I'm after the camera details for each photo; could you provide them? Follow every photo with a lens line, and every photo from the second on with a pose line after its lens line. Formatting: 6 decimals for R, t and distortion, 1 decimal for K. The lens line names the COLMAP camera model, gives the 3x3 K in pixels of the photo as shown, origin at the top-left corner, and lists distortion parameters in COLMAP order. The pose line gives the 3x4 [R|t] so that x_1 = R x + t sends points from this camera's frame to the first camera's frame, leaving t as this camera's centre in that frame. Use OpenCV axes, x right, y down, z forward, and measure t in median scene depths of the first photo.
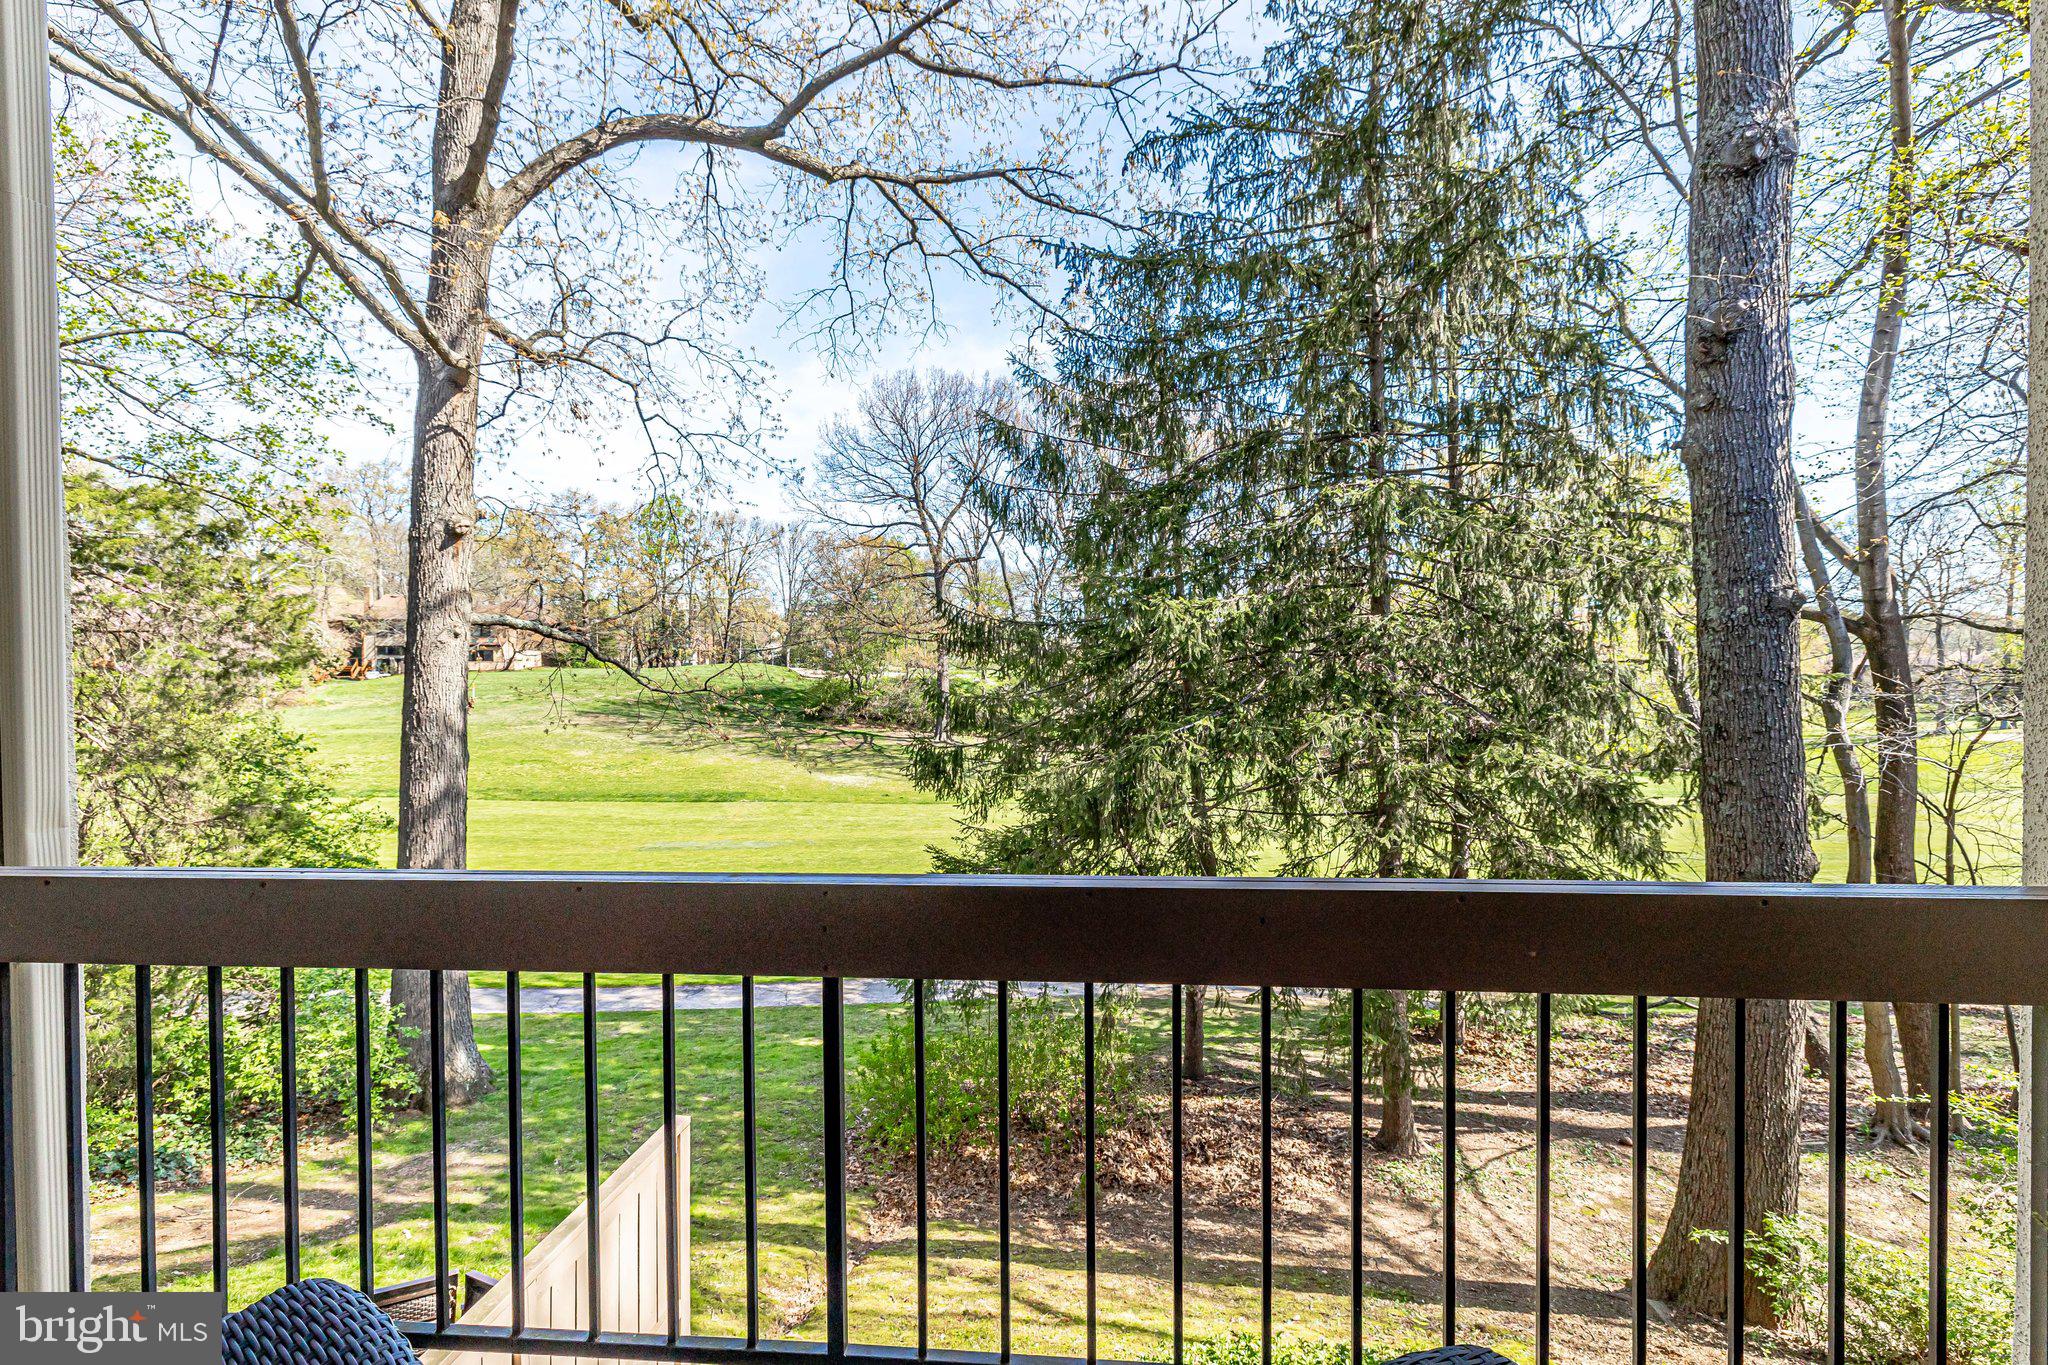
lens RADIAL K [[916.7, 0, 1024.0], [0, 916.7, 682.5], [0, 0, 1]] dist [-0.017617, 0.000189]
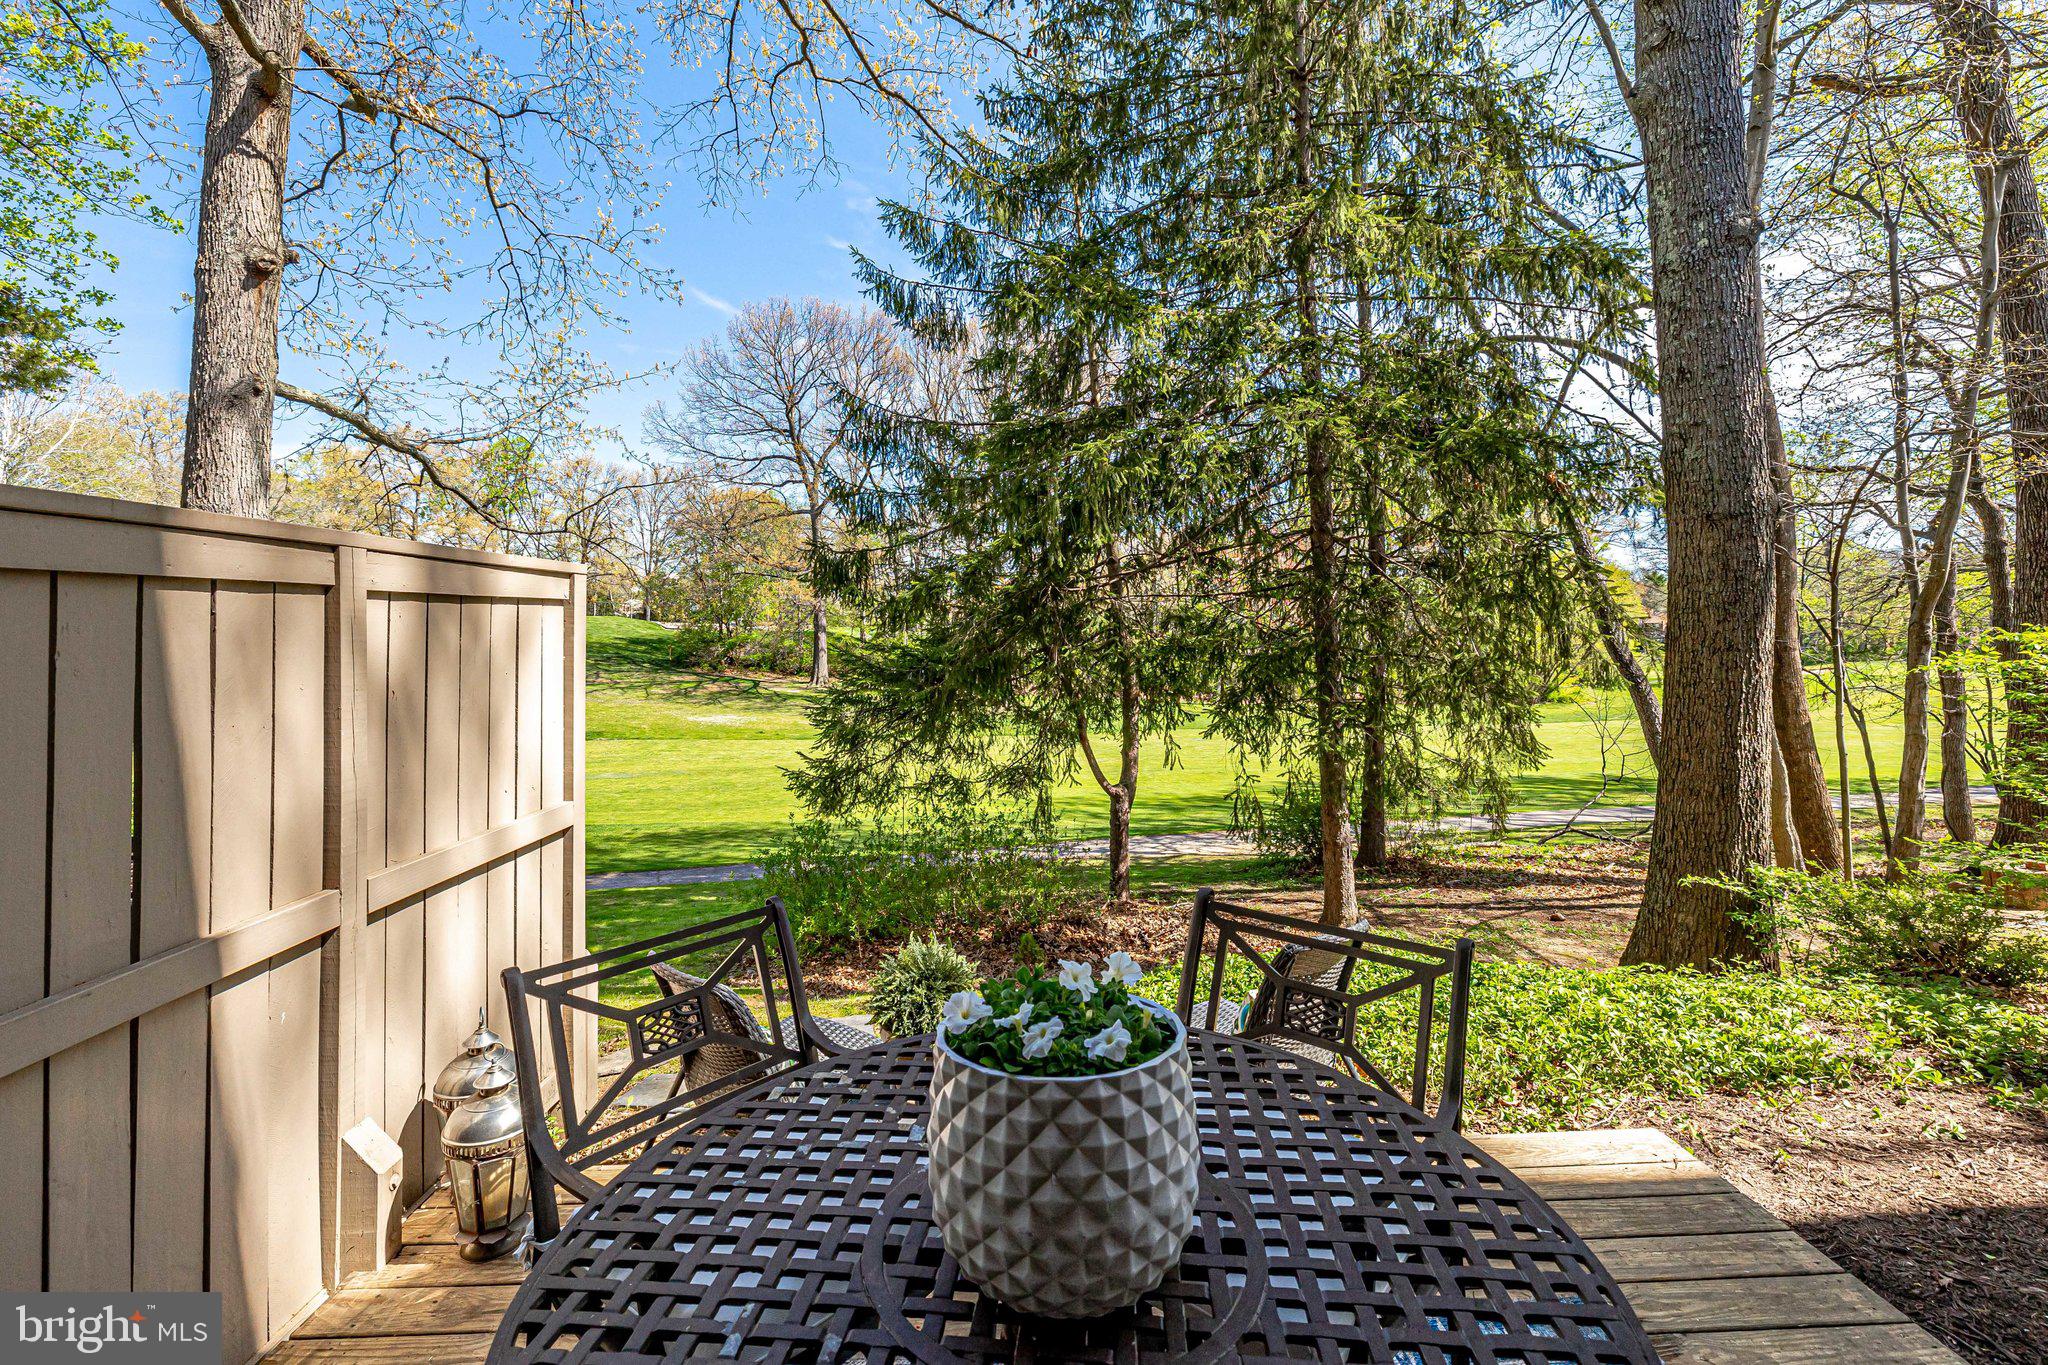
lens RADIAL K [[910.3, 0, 1024.0], [0, 910.3, 682.5], [0, 0, 1]] dist [-0.039554, 0.014052]
pose [[0.989058, -0.010750, 0.147138, -0.040417], [0.014214, 0.999646, -0.022512, 0.188138], [-0.146843, 0.024357, 0.988860, 0.073506]]
